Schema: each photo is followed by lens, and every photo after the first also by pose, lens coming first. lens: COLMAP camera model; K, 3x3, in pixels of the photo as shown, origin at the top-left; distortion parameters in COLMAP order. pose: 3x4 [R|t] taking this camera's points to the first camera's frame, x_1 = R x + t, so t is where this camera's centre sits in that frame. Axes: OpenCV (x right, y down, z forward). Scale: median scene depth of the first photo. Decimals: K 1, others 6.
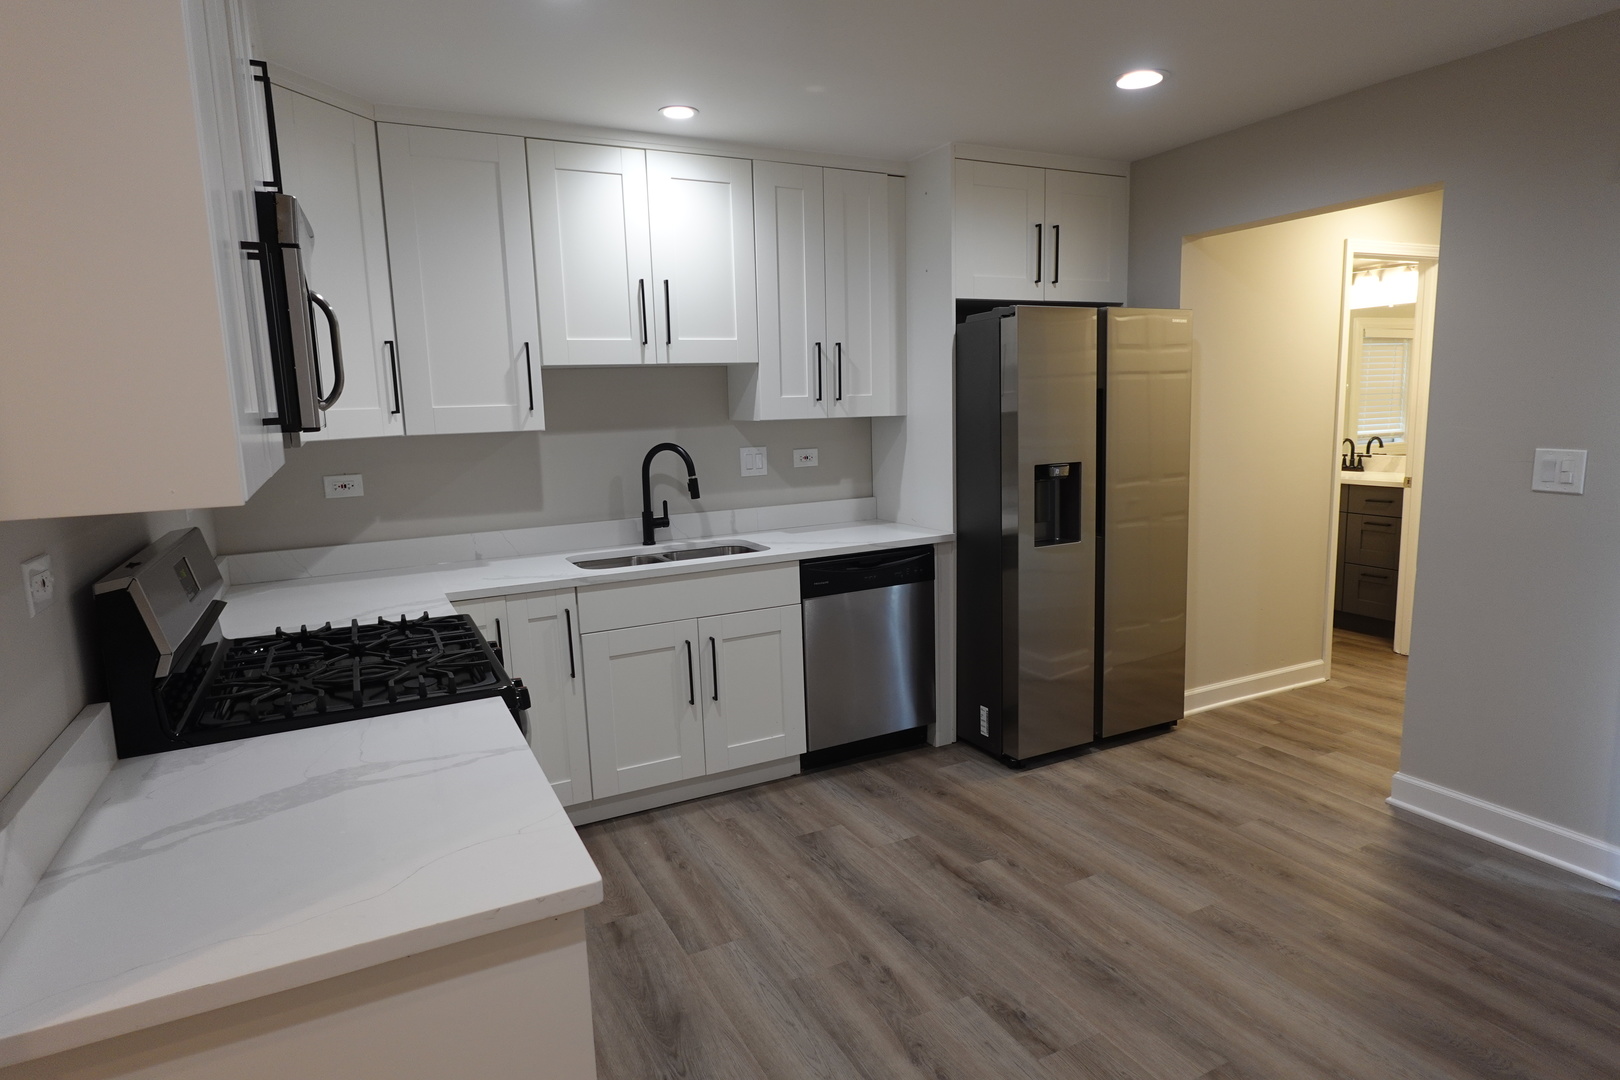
lens RADIAL K [[915.9, 0, 812.3], [0, 915.9, 541.9], [0, 0, 1]] dist [-0.005711, 0.004109]
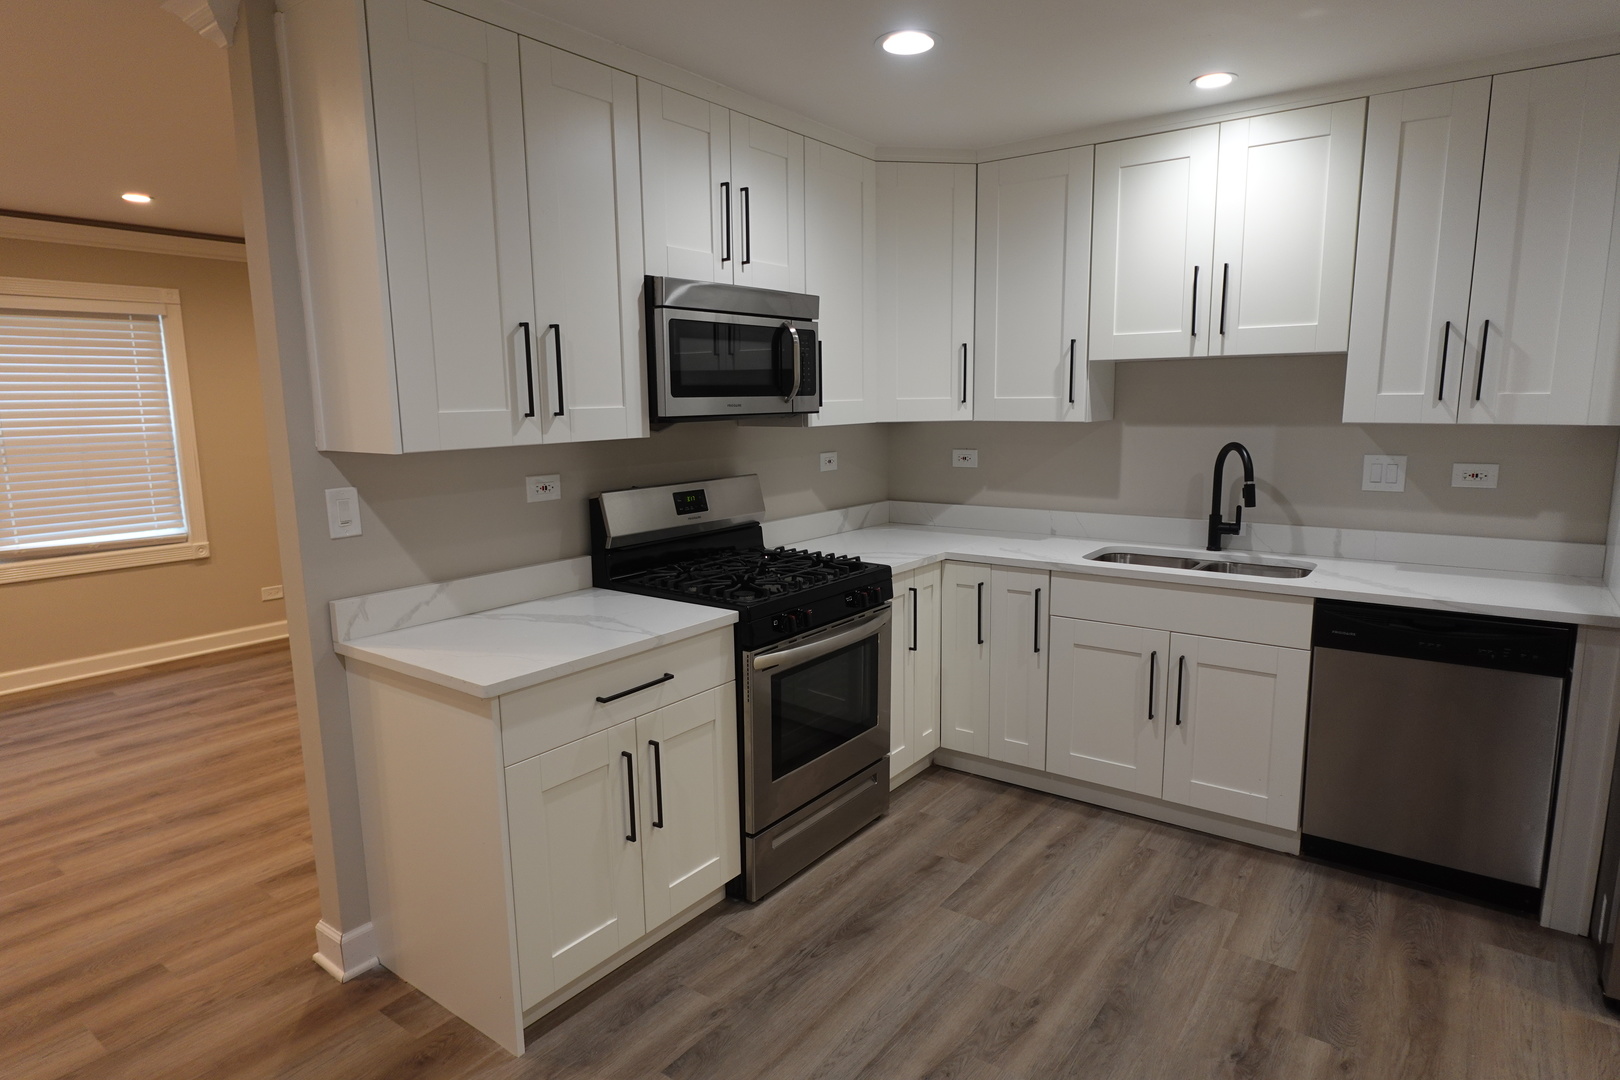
lens RADIAL K [[915.9, 0, 812.3], [0, 915.9, 541.9], [0, 0, 1]] dist [-0.005711, 0.004109]
pose [[0.445204, 0.165175, -0.880063, 0.494810], [-0.137571, 0.983788, 0.115048, -0.060909], [0.884798, 0.069851, 0.460709, 0.232811]]
